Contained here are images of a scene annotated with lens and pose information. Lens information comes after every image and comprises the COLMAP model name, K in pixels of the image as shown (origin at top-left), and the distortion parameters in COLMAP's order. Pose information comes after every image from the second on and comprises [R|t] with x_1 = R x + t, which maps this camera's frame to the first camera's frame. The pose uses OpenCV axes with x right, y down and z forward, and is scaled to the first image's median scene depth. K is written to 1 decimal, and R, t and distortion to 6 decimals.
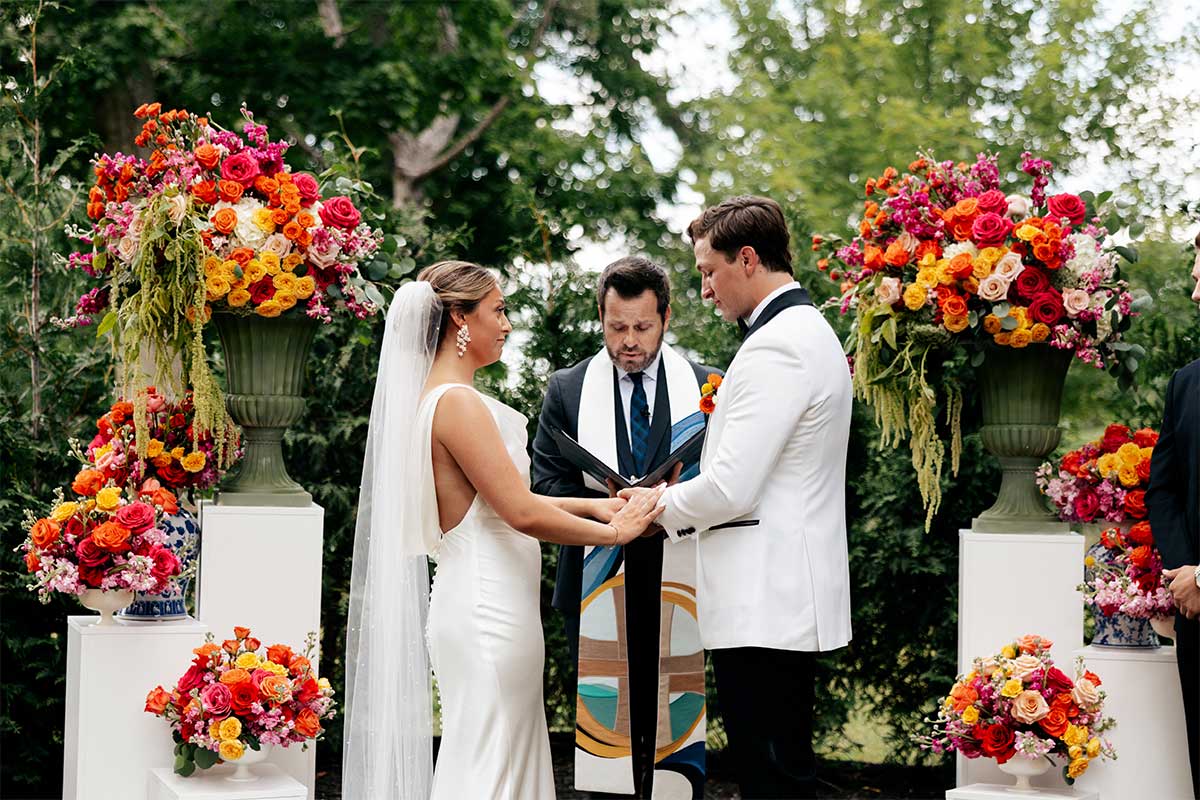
lens RADIAL K [[2007.6, 0, 595.3], [0, 2007.6, 388.5], [0, 0, 1]] dist [0.020902, 0.000000]
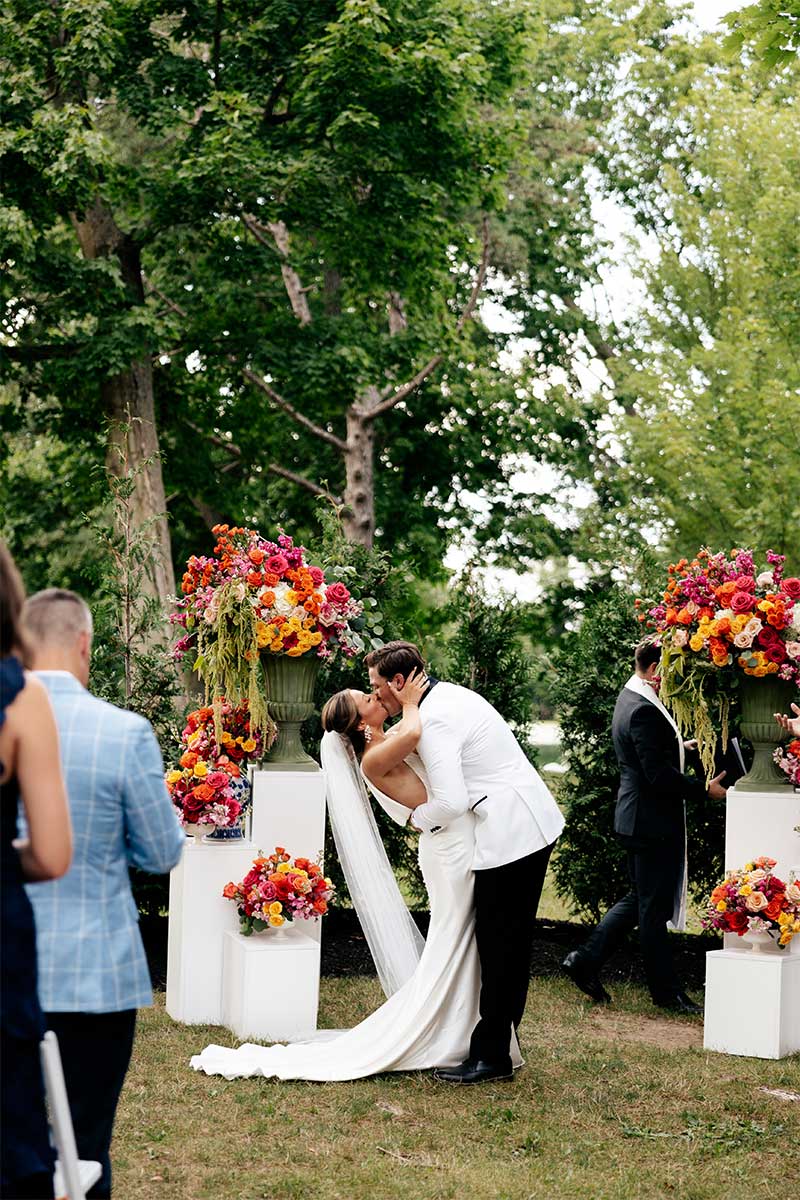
lens RADIAL K [[2007.6, 0, 400.2], [0, 2007.6, 609.1], [0, 0, 1]] dist [0.020902, 0.000000]
pose [[0.997683, 0.003522, -0.067947, 0.034112], [-0.001870, 0.999702, 0.024355, -0.114194], [0.068013, -0.024171, 0.997392, -0.620280]]
